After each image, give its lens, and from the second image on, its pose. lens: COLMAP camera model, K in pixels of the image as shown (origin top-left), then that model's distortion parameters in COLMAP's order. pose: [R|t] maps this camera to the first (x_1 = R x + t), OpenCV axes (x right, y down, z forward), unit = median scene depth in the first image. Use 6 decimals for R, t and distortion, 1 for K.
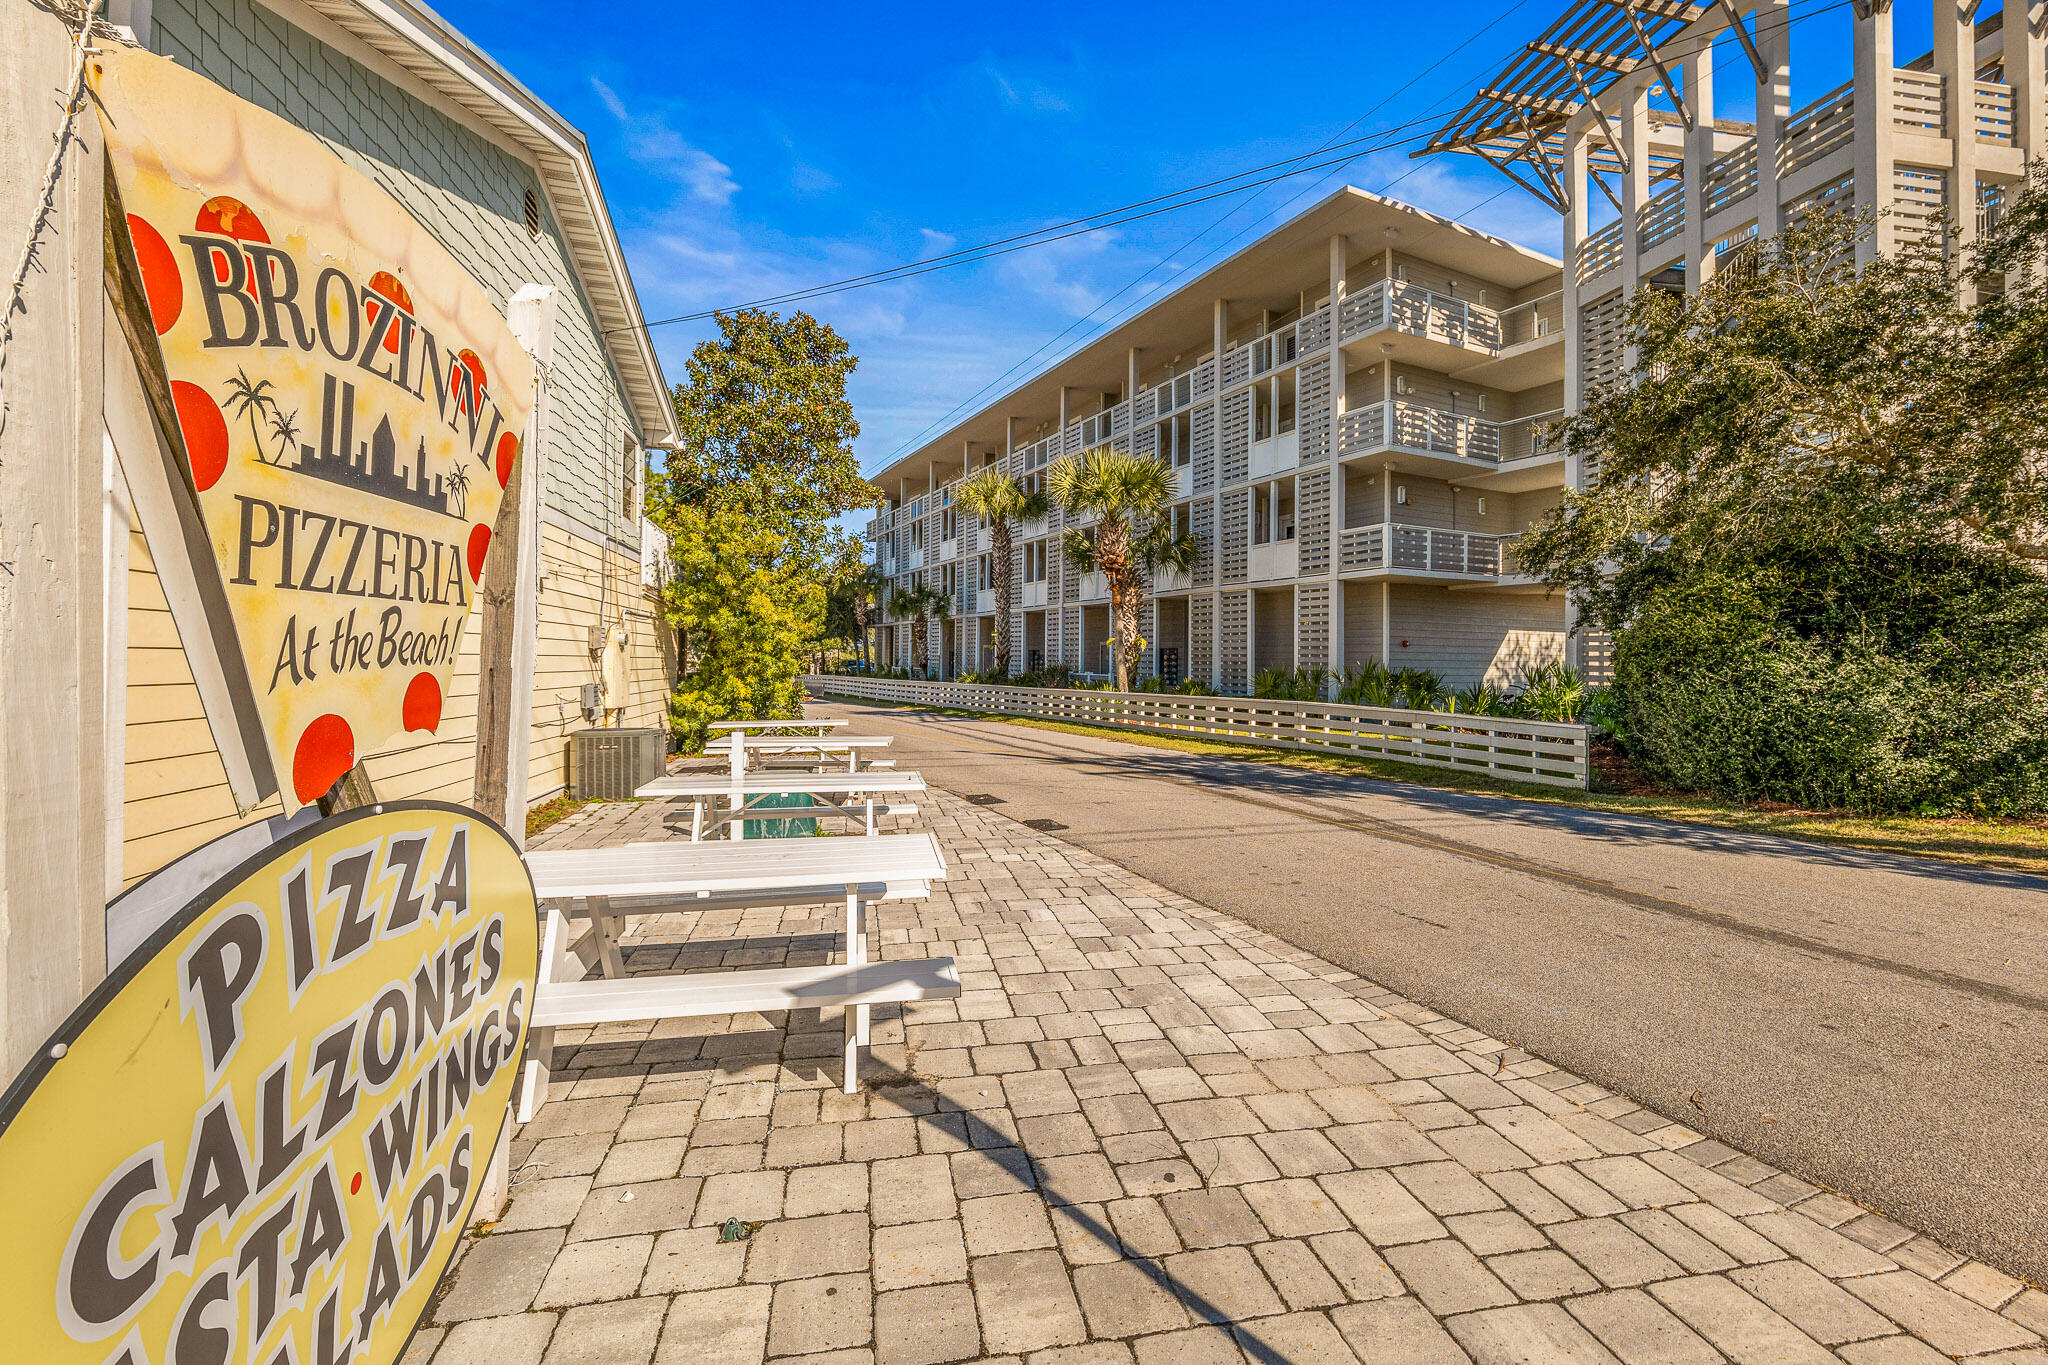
lens RADIAL K [[851.7, 0, 1017.2], [0, 851.7, 638.2], [0, 0, 1]] dist [-0.010077, 0.000398]
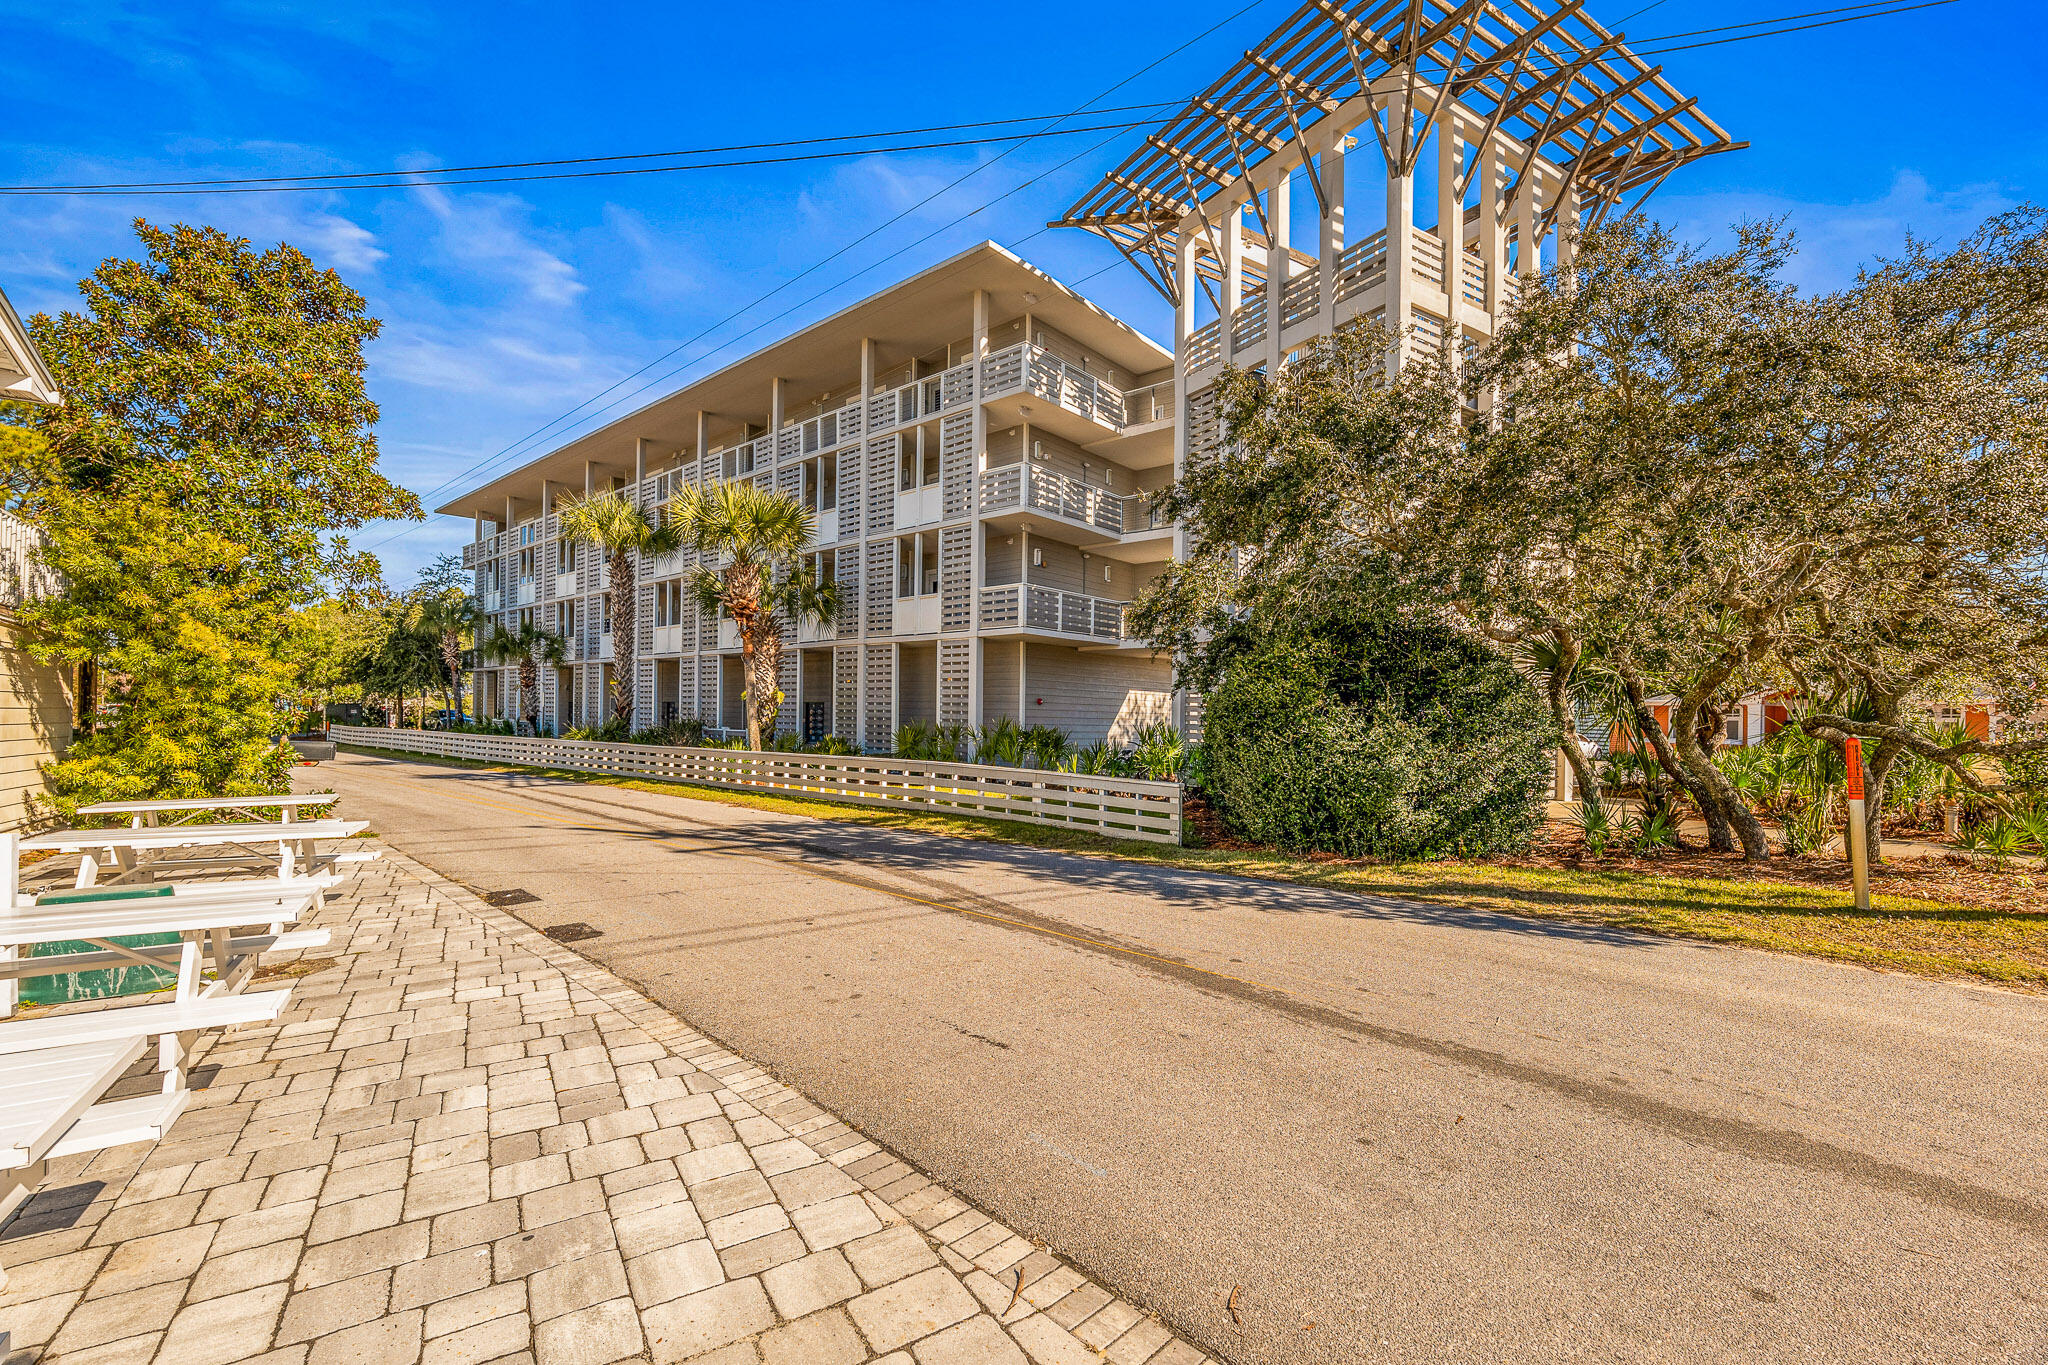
lens RADIAL K [[848.1, 0, 1024.0], [0, 848.1, 682.5], [0, 0, 1]] dist [-0.009425, 0.000102]
pose [[0.925402, 0.022129, 0.378340, 0.070359], [-0.018346, 0.999739, -0.013601, -0.003519], [-0.378542, 0.005646, 0.925567, 0.077245]]
